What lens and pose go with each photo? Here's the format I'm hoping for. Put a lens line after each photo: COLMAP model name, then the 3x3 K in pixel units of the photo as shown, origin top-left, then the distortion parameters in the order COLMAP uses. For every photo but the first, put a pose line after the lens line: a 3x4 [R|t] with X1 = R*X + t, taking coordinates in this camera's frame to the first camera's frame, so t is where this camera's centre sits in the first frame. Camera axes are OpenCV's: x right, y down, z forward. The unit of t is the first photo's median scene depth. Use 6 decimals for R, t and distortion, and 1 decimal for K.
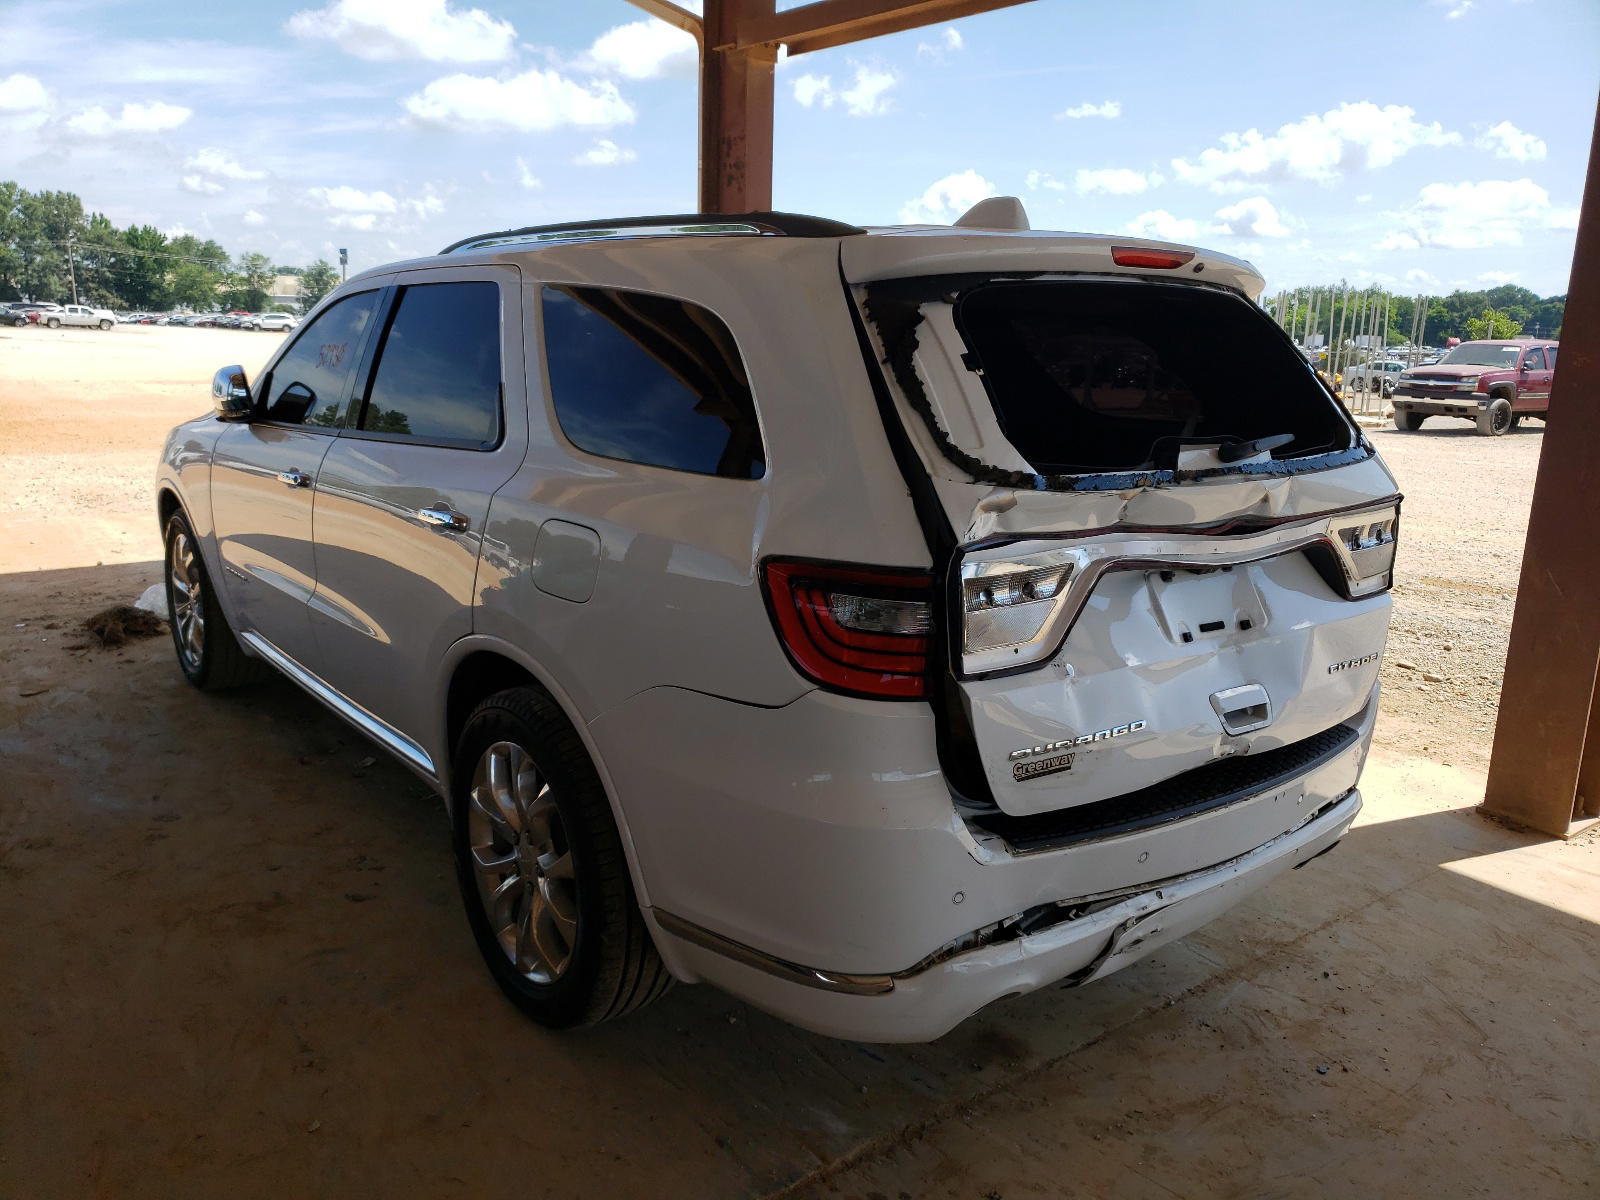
lens RADIAL K [[1226.8, 0, 800.0], [0, 1226.8, 600.0], [0, 0, 1]] dist [-0.002717, -0.004863]
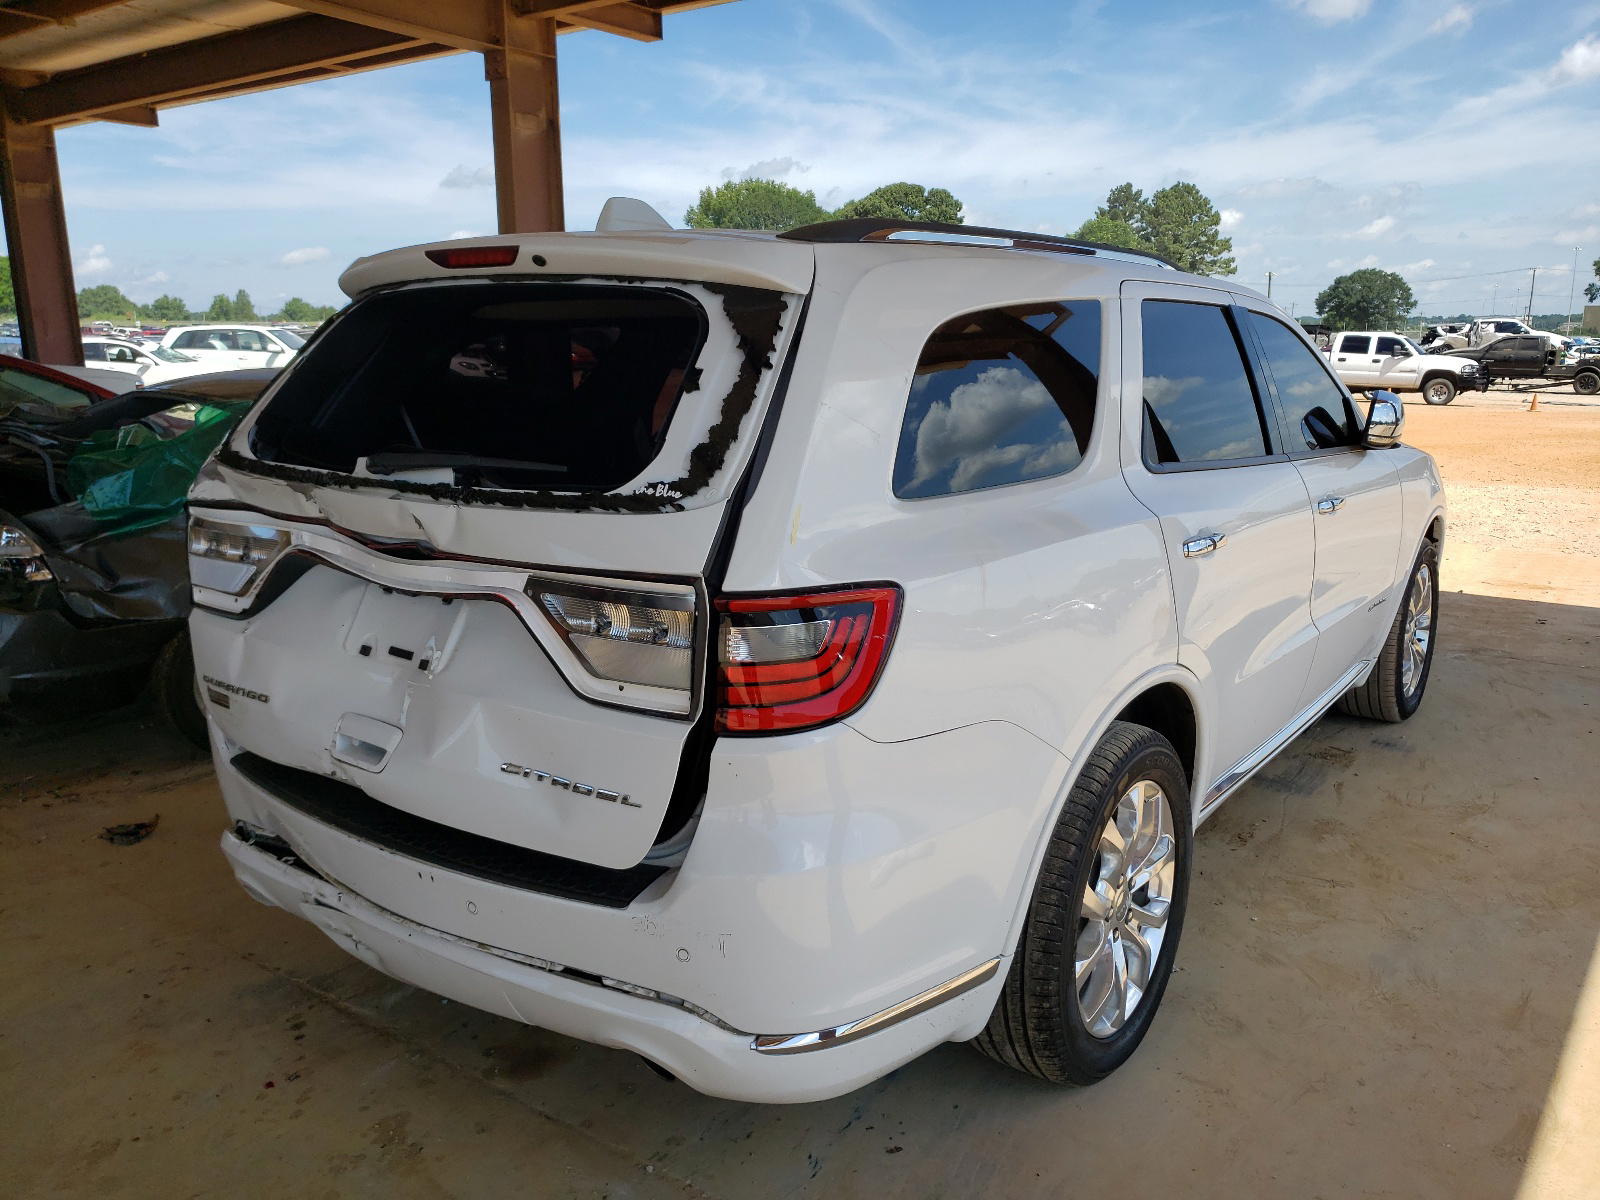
lens RADIAL K [[1226.8, 0, 800.0], [0, 1226.8, 600.0], [0, 0, 1]] dist [-0.002717, -0.004863]
pose [[0.291639, 0.176058, -0.940187, 1.274505], [-0.201179, 0.972219, 0.119652, -0.186418], [0.935133, 0.154250, 0.318956, 0.974619]]
